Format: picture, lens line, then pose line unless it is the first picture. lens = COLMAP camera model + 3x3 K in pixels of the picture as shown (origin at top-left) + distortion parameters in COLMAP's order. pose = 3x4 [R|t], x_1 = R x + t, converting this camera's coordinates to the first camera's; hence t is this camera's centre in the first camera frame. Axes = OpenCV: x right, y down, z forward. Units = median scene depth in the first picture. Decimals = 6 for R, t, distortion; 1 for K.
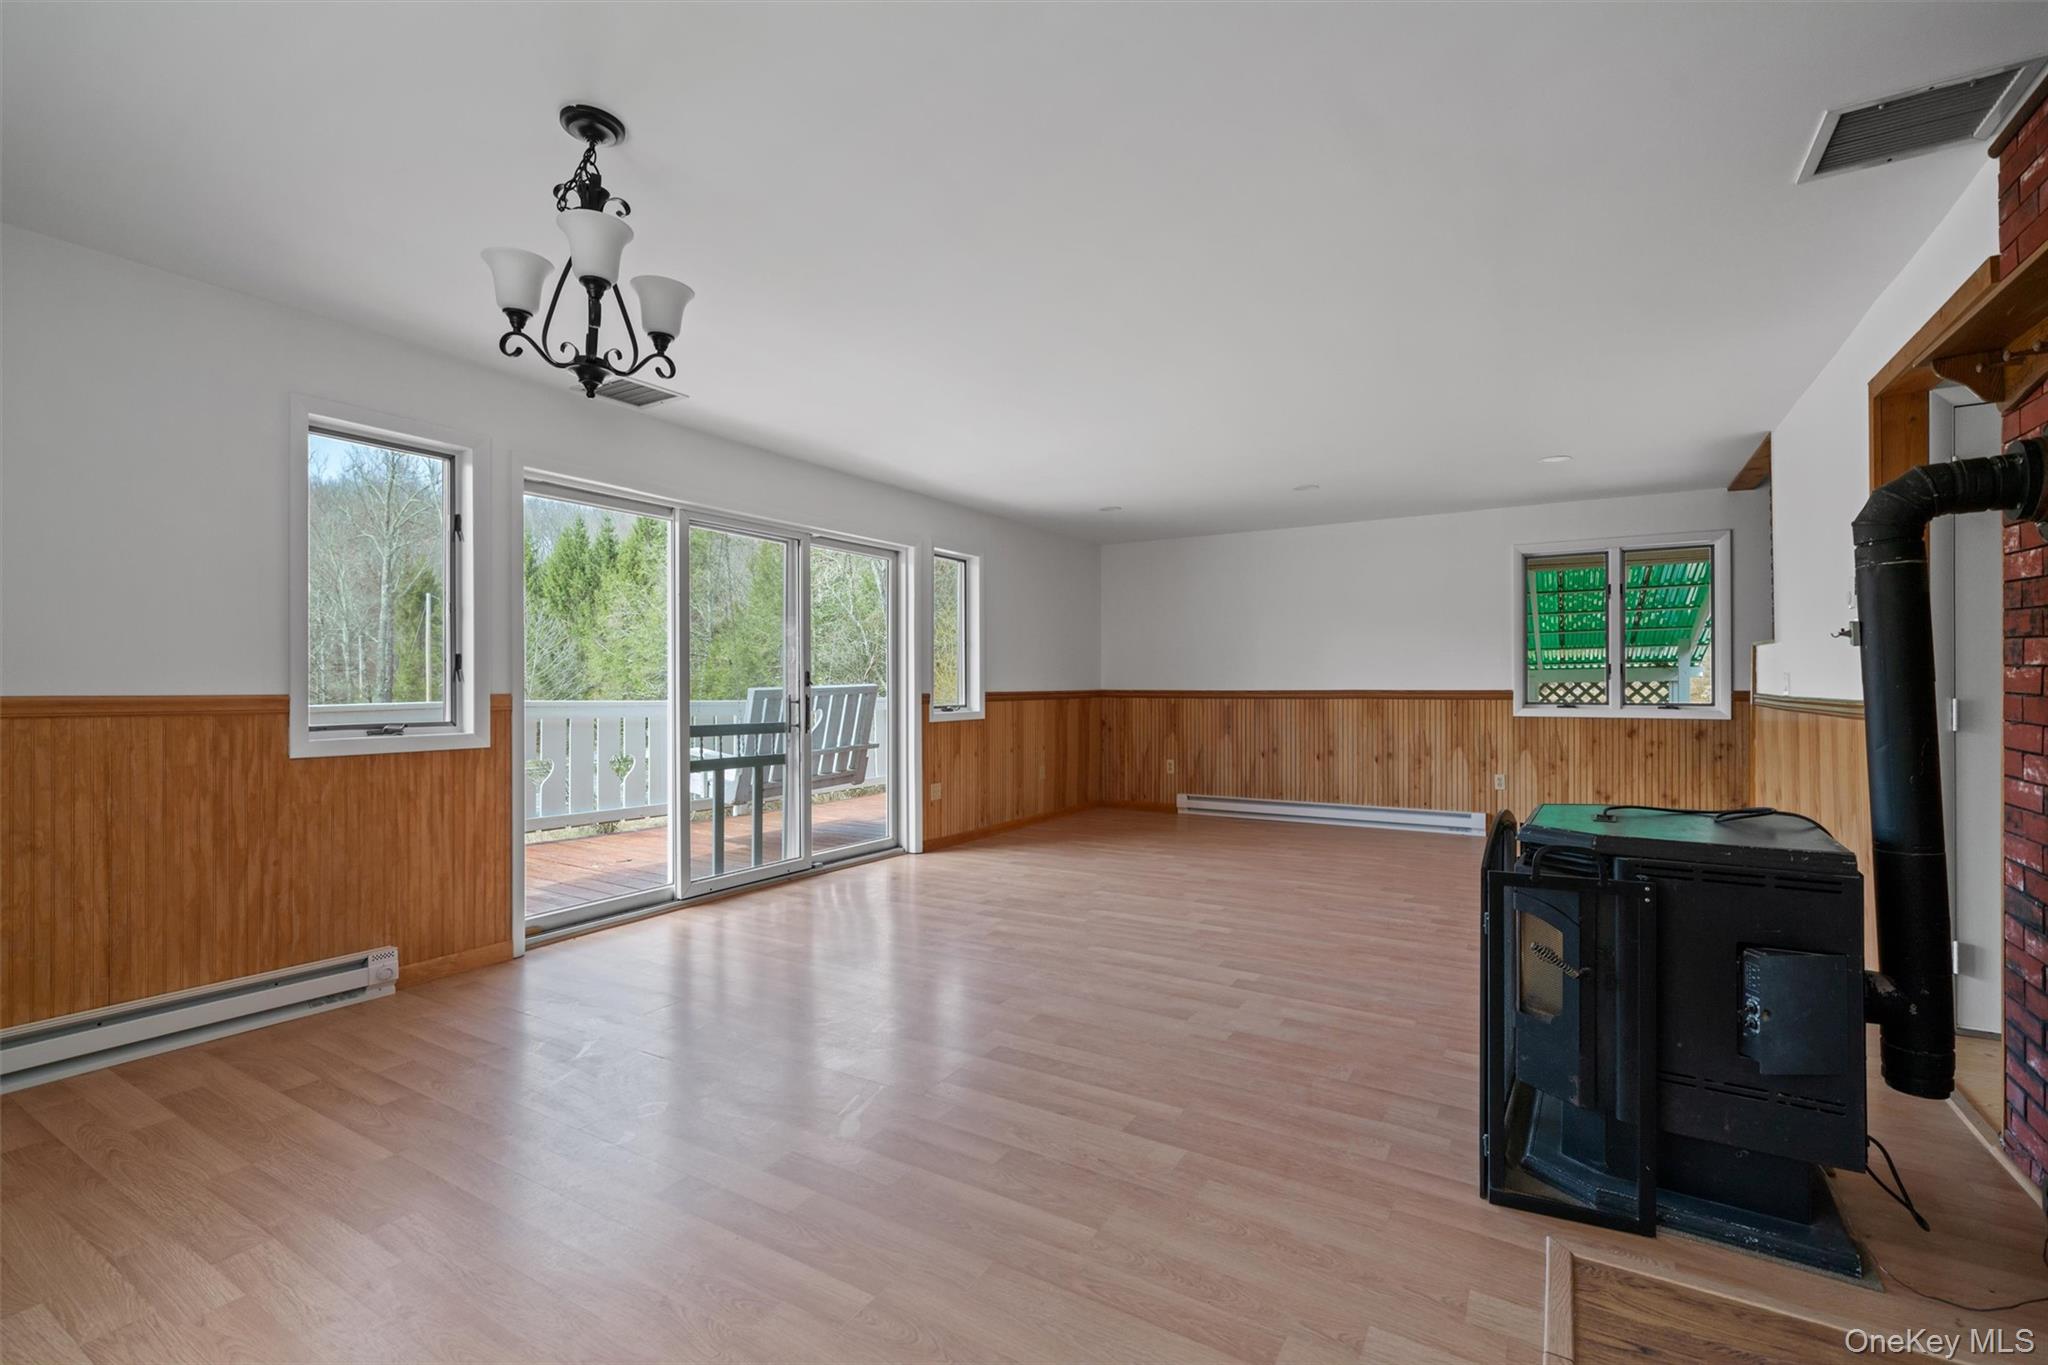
lens RADIAL K [[920.4, 0, 1021.4], [0, 920.4, 687.1], [0, 0, 1]] dist [0.002341, 0.000492]
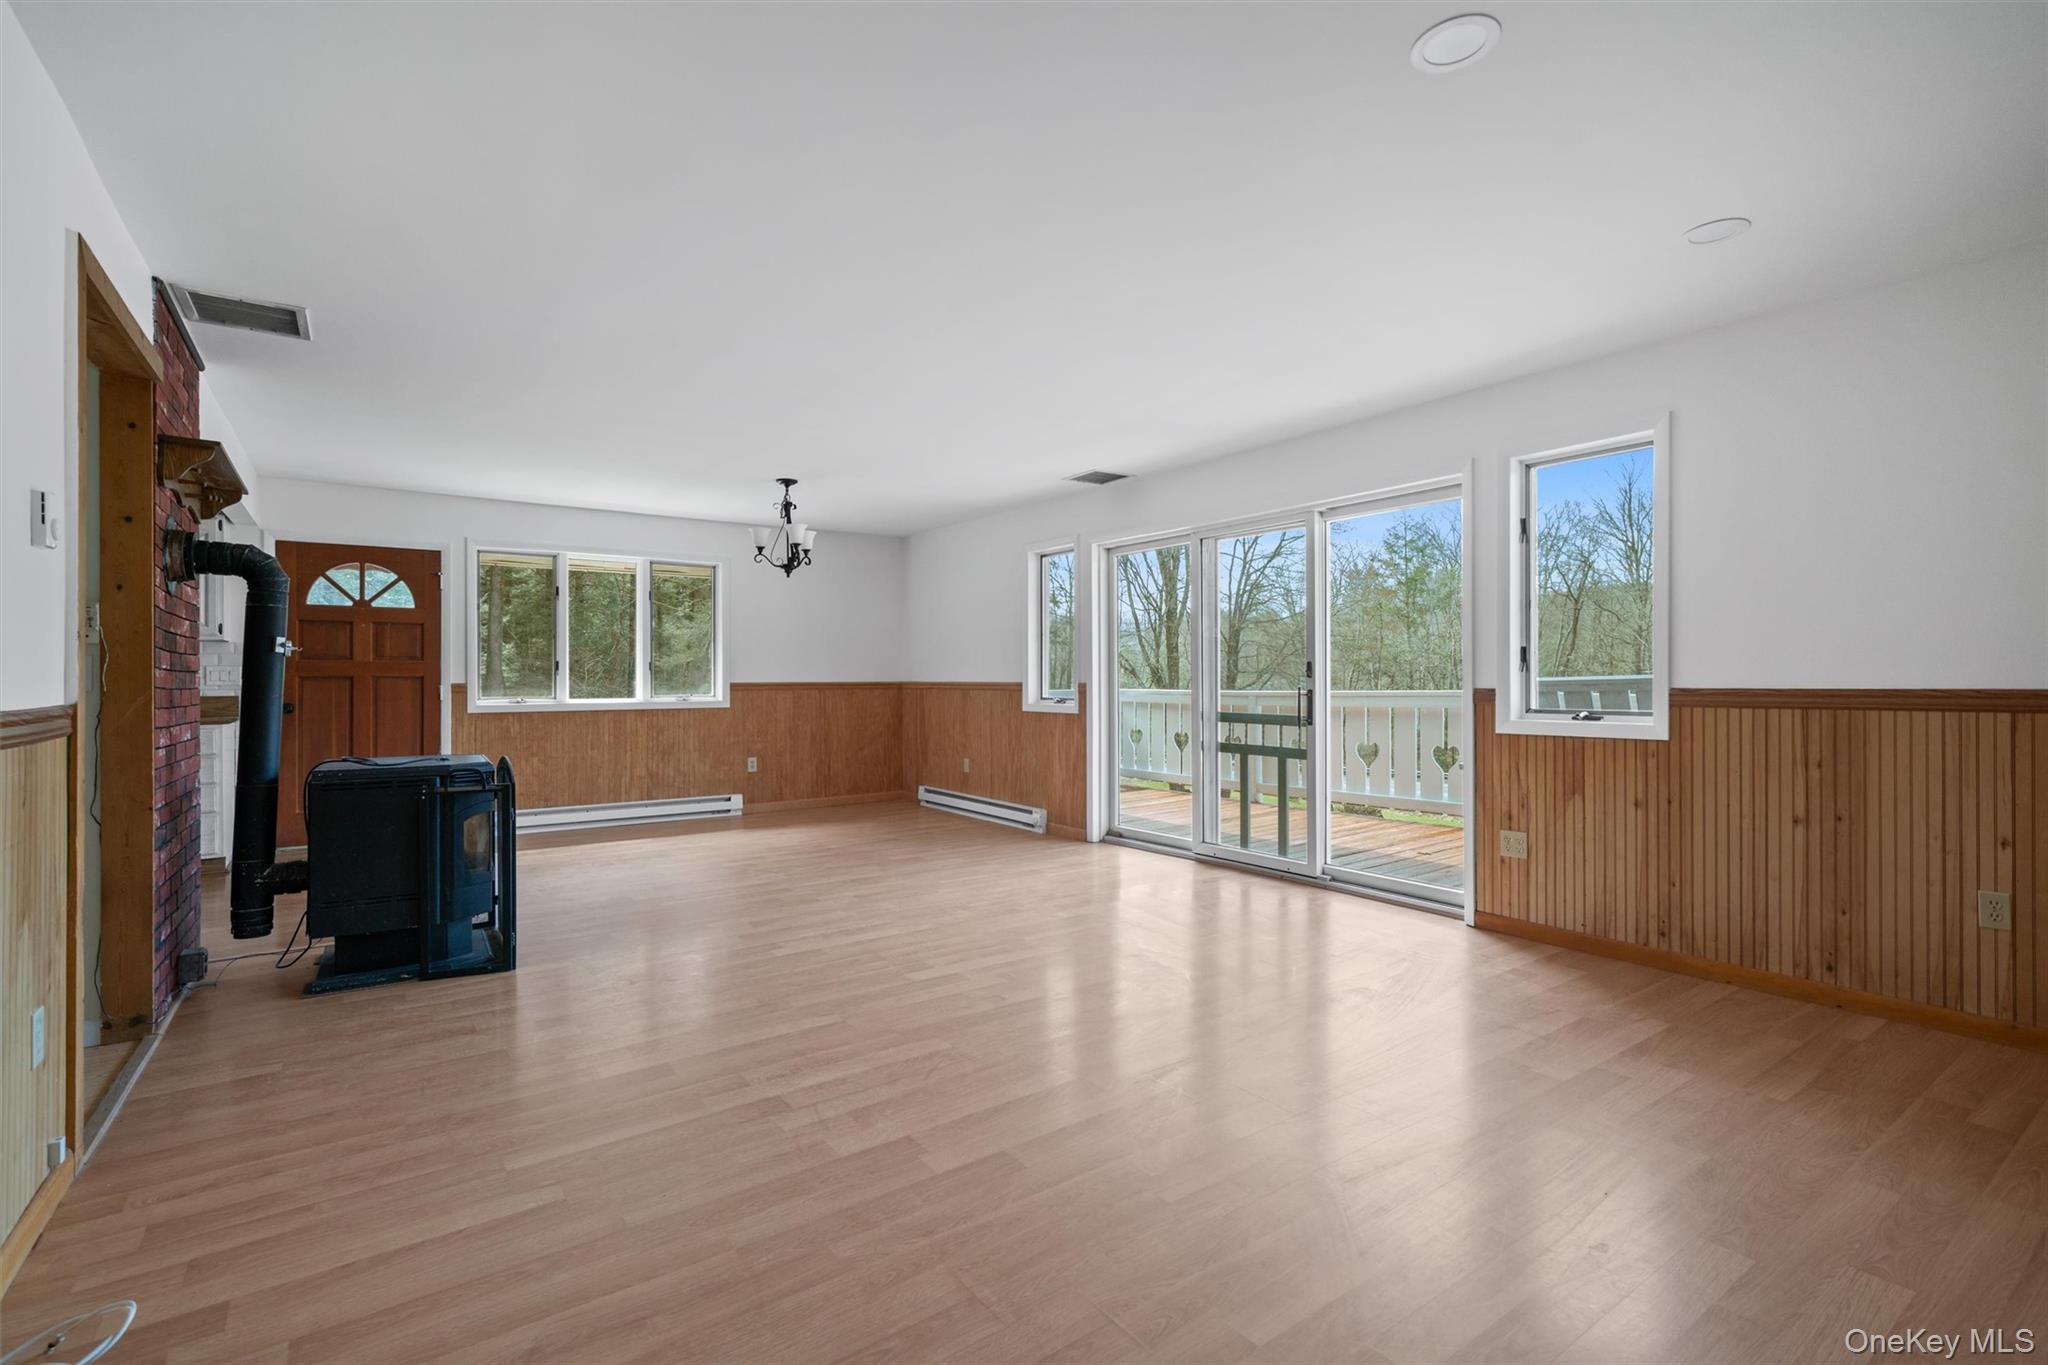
lens RADIAL K [[923.7, 0, 1015.2], [0, 923.7, 680.8], [0, 0, 1]] dist [0.001219, 0.000334]
pose [[-0.404646, 0.004648, -0.914462, 1.111668], [0.002512, 0.999989, 0.003971, -0.003615], [0.914470, -0.000690, -0.404653, 1.673450]]
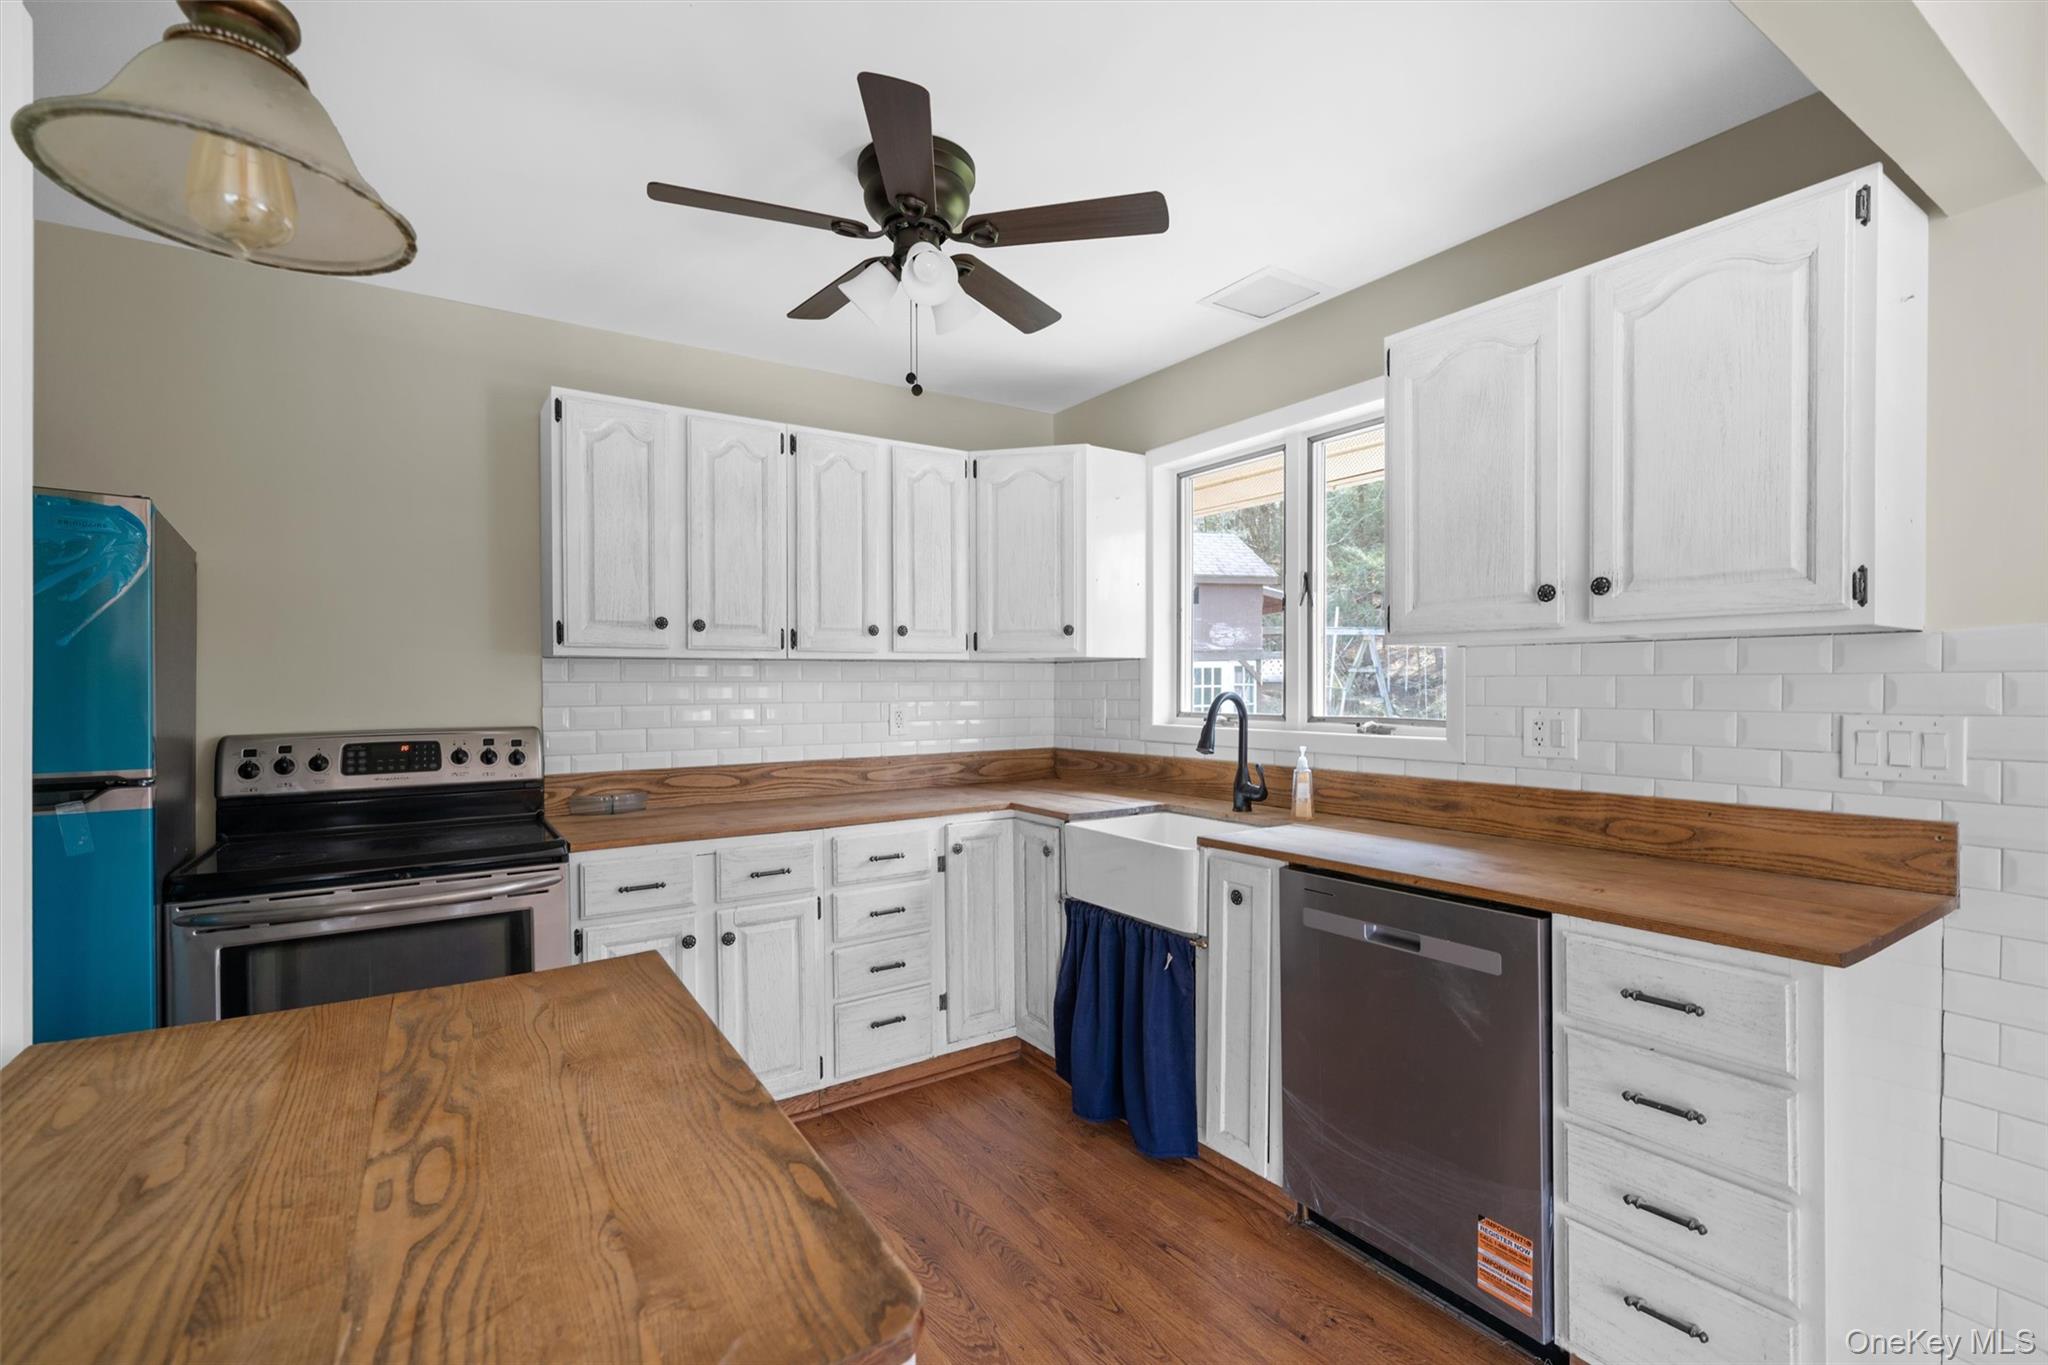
lens RADIAL K [[920.4, 0, 1021.4], [0, 920.4, 687.1], [0, 0, 1]] dist [0.002341, 0.000492]
pose [[-0.906259, 0.002317, 0.422718, 0.384160], [0.003453, 0.999992, 0.001921, -0.044602], [-0.422710, 0.003201, -0.906259, 0.340264]]
